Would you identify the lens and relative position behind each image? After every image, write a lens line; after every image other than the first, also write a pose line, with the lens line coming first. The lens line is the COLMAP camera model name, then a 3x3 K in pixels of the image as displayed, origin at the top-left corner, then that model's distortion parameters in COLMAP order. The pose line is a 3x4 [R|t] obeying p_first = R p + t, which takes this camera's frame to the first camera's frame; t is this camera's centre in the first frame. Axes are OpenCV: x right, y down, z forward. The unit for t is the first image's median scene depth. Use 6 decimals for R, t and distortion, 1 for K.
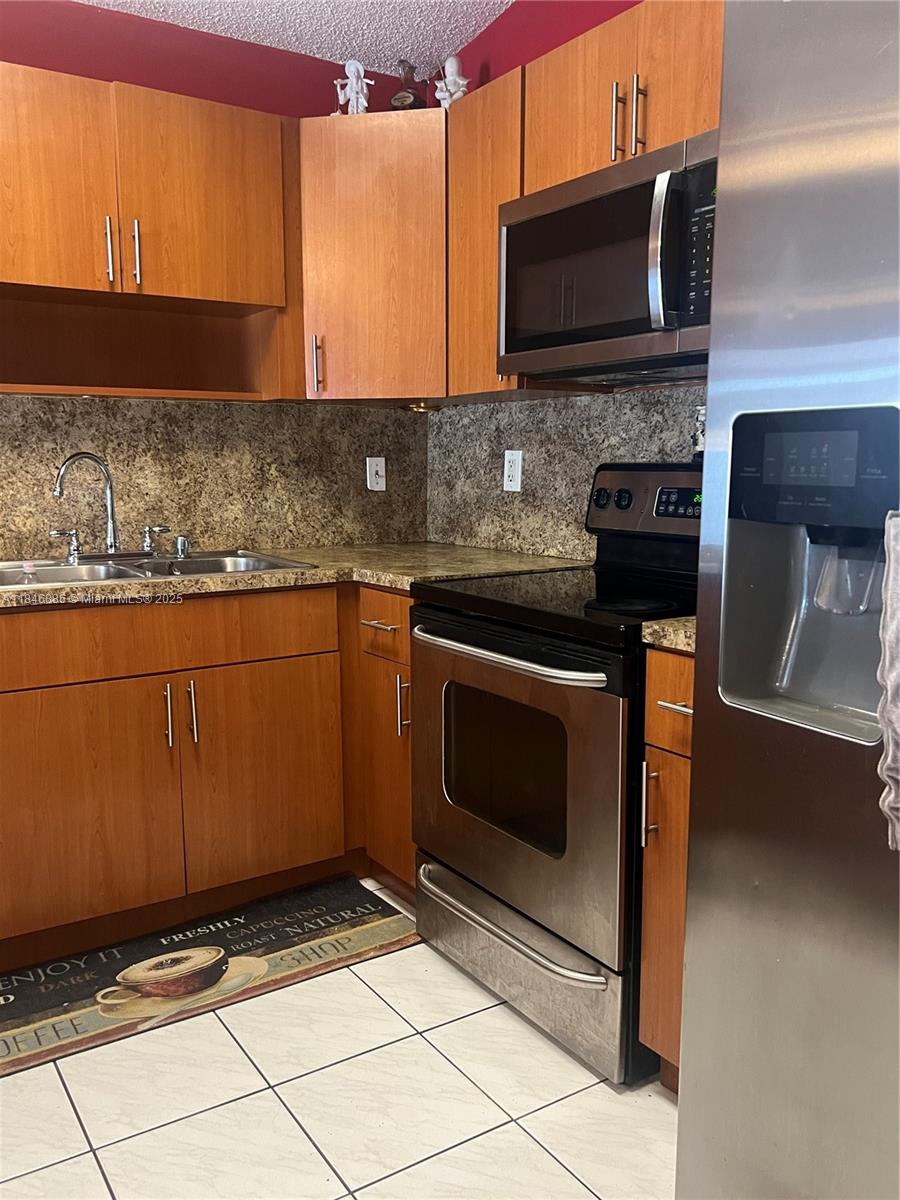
lens RADIAL K [[991.3, 0, 450.5], [0, 991.3, 612.7], [0, 0, 1]] dist [0.006555, -0.003707]
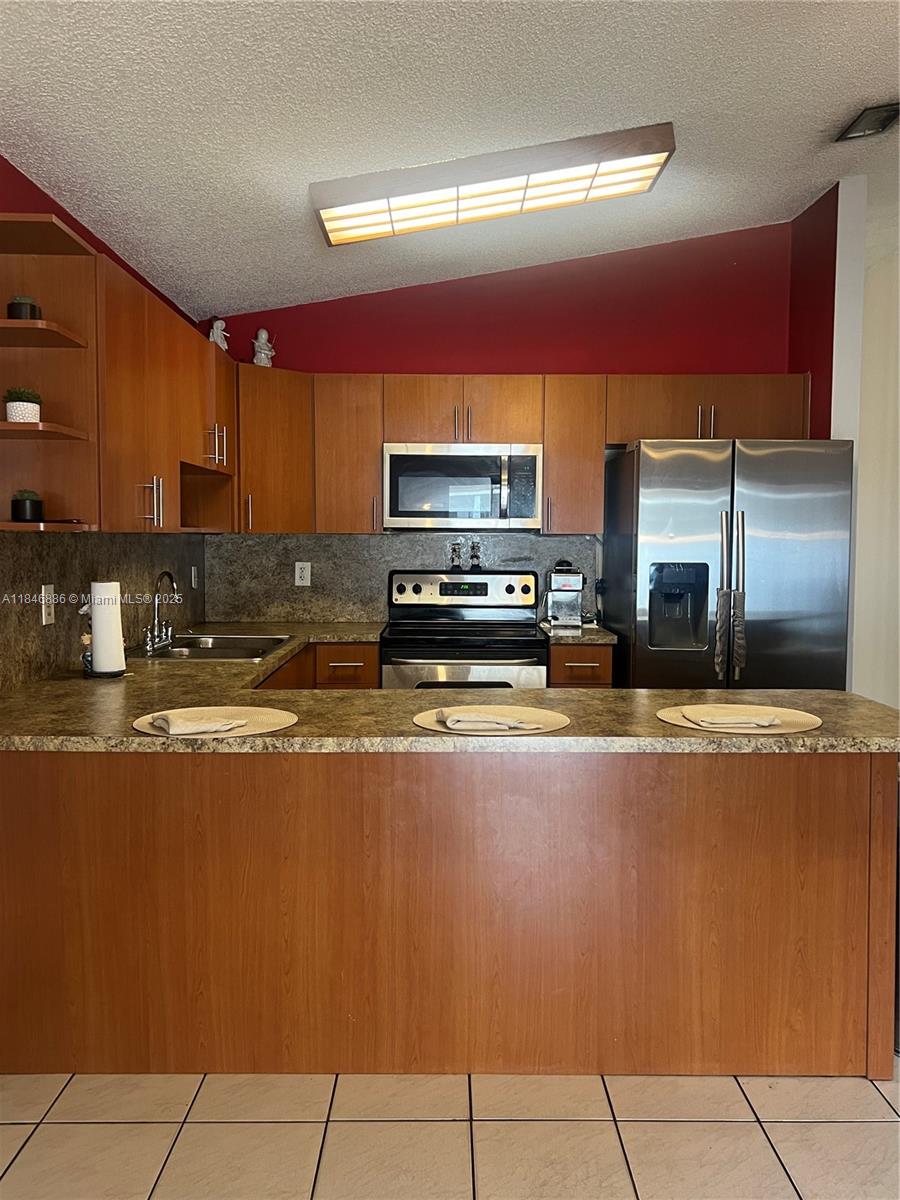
lens RADIAL K [[981.7, 0, 450.0], [0, 981.7, 600.0], [0, 0, 1]] dist [0.069617, -0.001140]
pose [[0.539388, -0.050949, 0.840515, -1.382475], [0.120449, 0.992572, -0.017130, -0.046828], [-0.833398, 0.110479, 0.541518, -0.119577]]
